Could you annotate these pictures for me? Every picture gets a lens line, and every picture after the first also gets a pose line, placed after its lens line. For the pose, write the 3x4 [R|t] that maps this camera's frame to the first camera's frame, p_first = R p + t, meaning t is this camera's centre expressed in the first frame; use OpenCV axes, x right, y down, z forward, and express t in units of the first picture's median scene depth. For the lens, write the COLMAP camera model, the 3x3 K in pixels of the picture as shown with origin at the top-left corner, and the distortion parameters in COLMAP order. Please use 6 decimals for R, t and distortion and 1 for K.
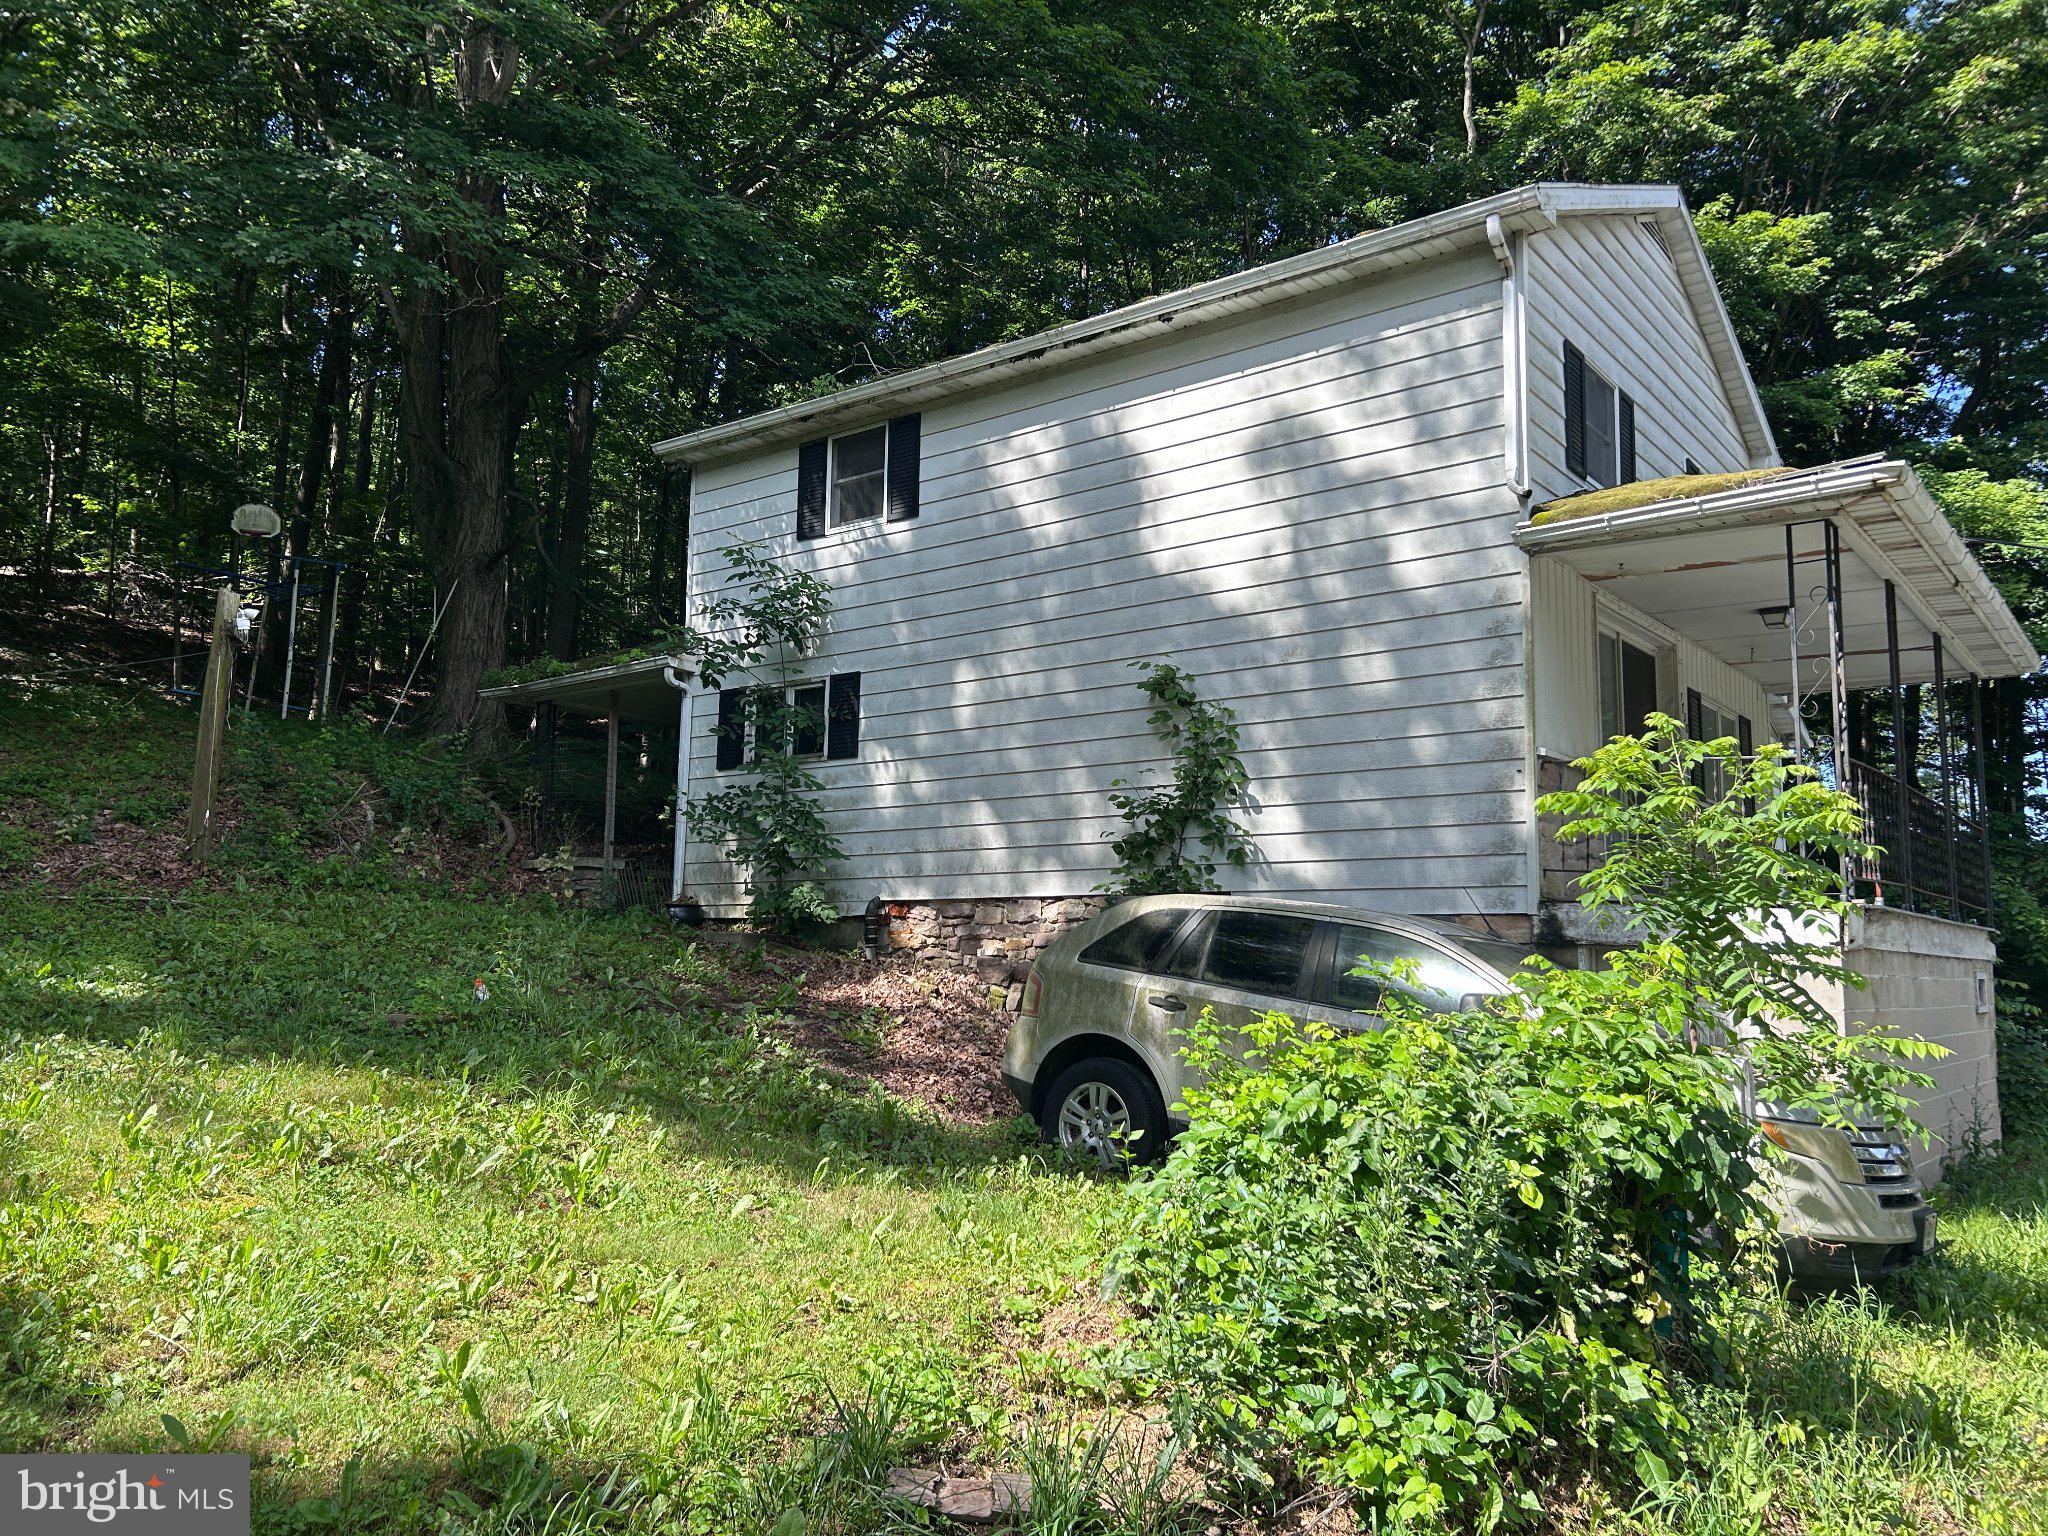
lens RADIAL K [[1548.7, 0, 1013.7], [0, 1548.7, 782.8], [0, 0, 1]] dist [0.039525, -0.045415]
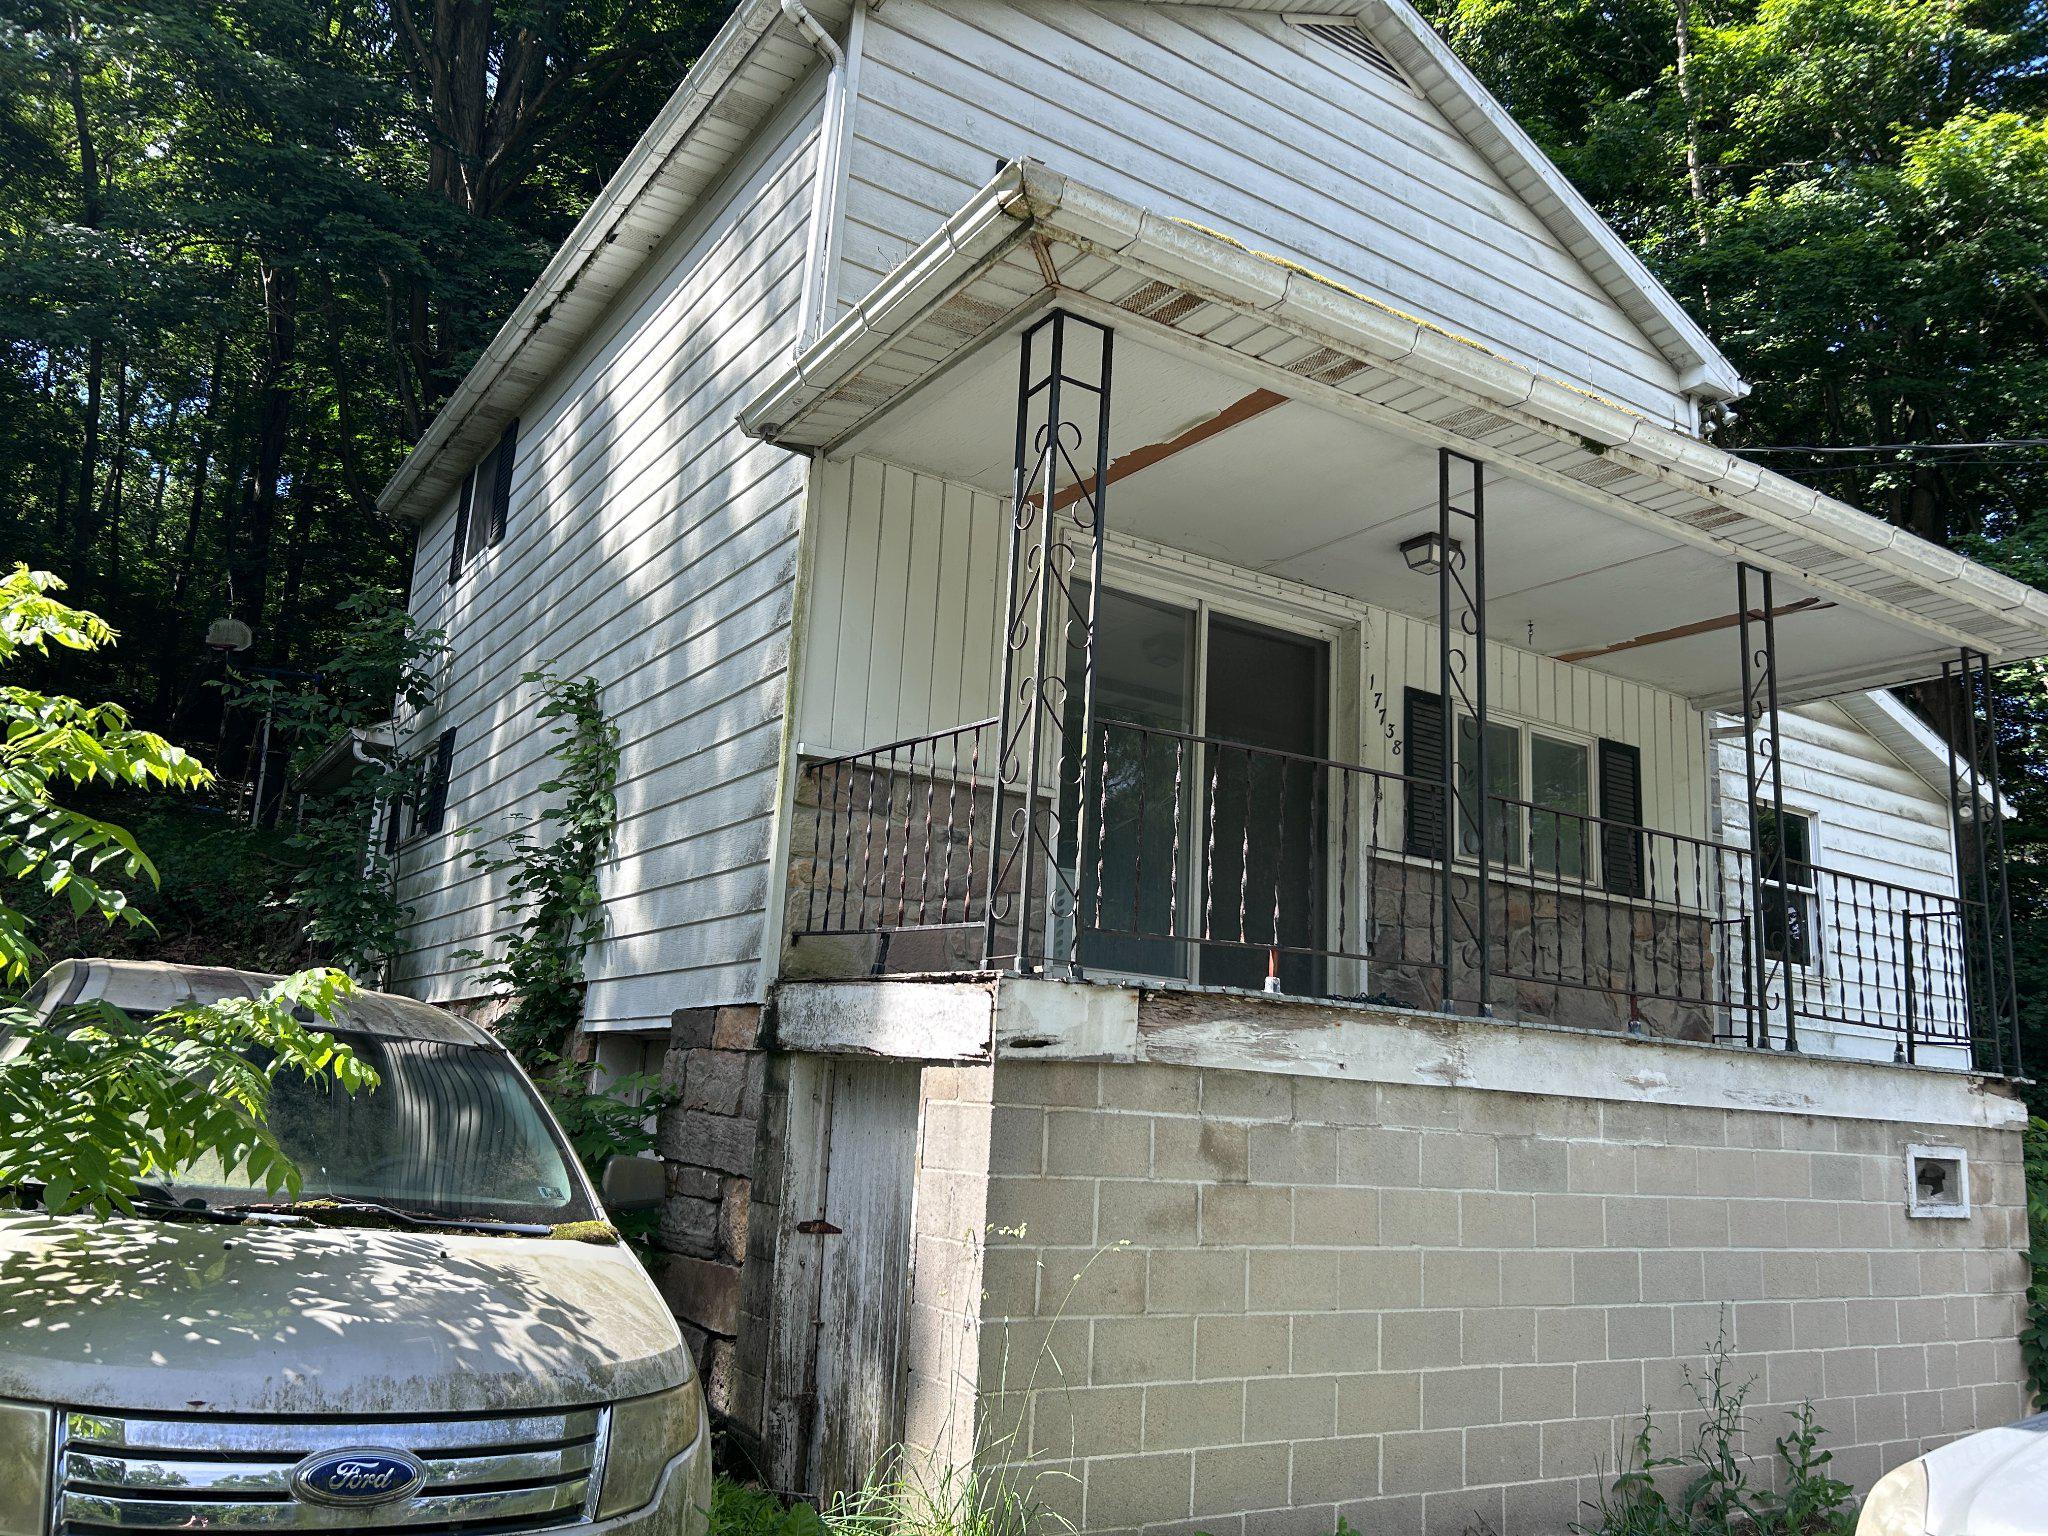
lens RADIAL K [[1548.7, 0, 1028.8], [0, 1548.7, 771.1], [0, 0, 1]] dist [0.039525, -0.045415]
pose [[0.951035, -0.036363, -0.306937, 0.547818], [0.003513, 0.994263, -0.106906, 0.051280], [0.309063, 0.100593, 0.945707, 0.374685]]
